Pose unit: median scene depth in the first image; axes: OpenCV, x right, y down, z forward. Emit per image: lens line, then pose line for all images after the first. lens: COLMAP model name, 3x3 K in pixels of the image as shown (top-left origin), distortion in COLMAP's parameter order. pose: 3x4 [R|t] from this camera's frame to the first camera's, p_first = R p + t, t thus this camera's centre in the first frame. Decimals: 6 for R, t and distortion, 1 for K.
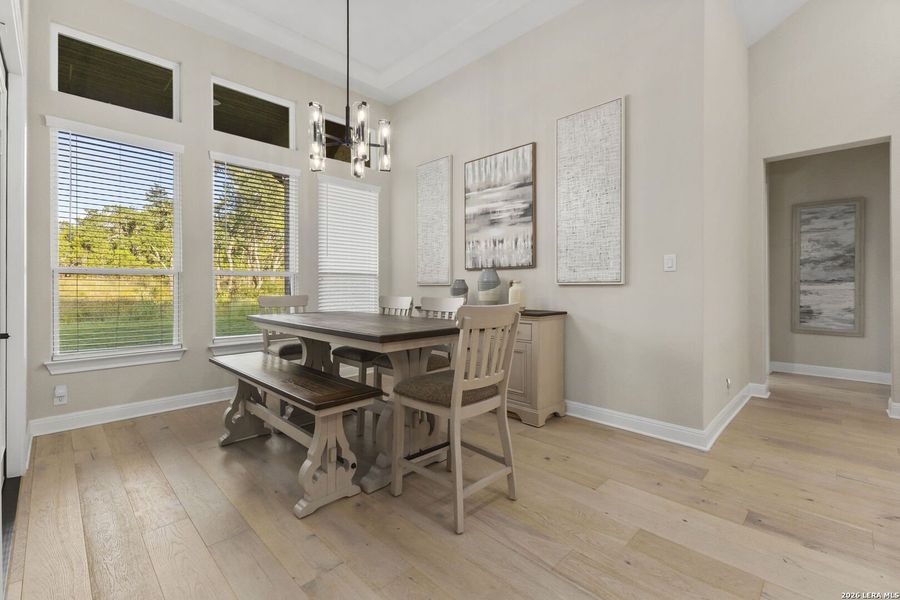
lens RADIAL K [[390.7, 0, 442.8], [0, 390.7, 286.0], [0, 0, 1]] dist [0.002468, -0.000245]
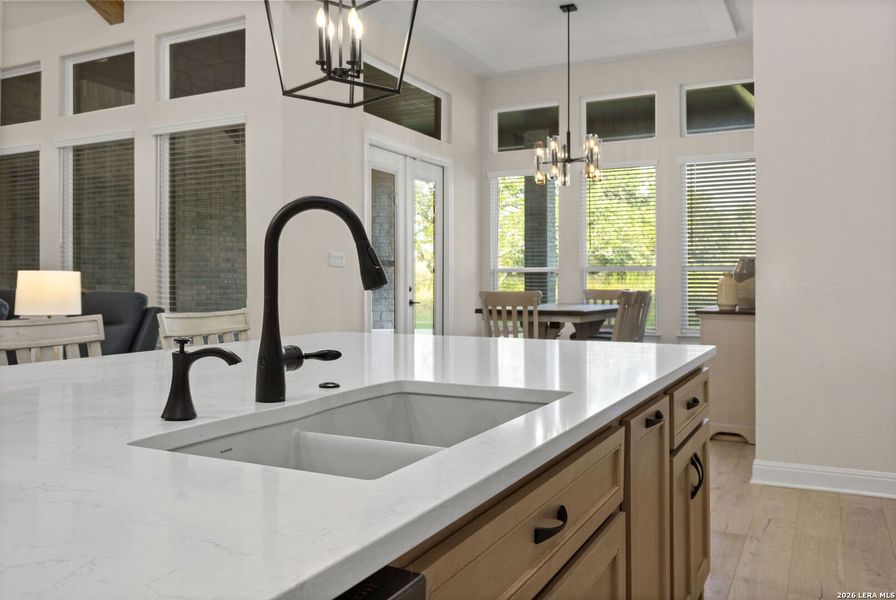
lens RADIAL K [[731.6, 0, 463.8], [0, 731.6, 280.7], [0, 0, 1]] dist [-0.008231, -0.004957]
pose [[0.324586, -0.002555, -0.945853, 1.399084], [-0.002168, 0.999992, -0.003445, 0.008846], [0.945854, 0.003168, 0.324578, -0.033921]]
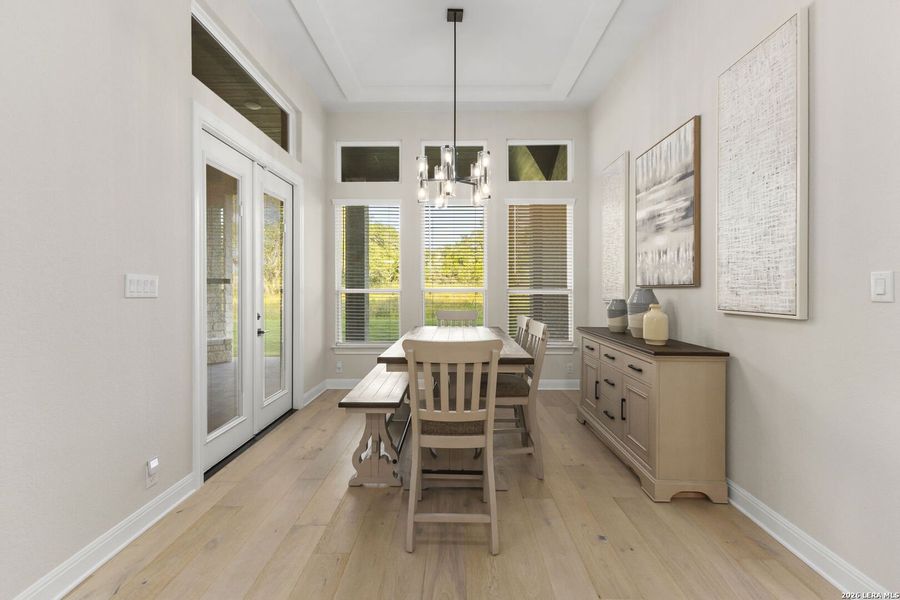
lens RADIAL K [[390.7, 0, 452.4], [0, 390.7, 287.5], [0, 0, 1]] dist [0.002468, -0.000245]
pose [[0.700144, -0.000775, -0.714001, 0.430561], [-0.002789, 0.999989, -0.003821, -0.041570], [0.713996, 0.004667, 0.700134, 0.159911]]
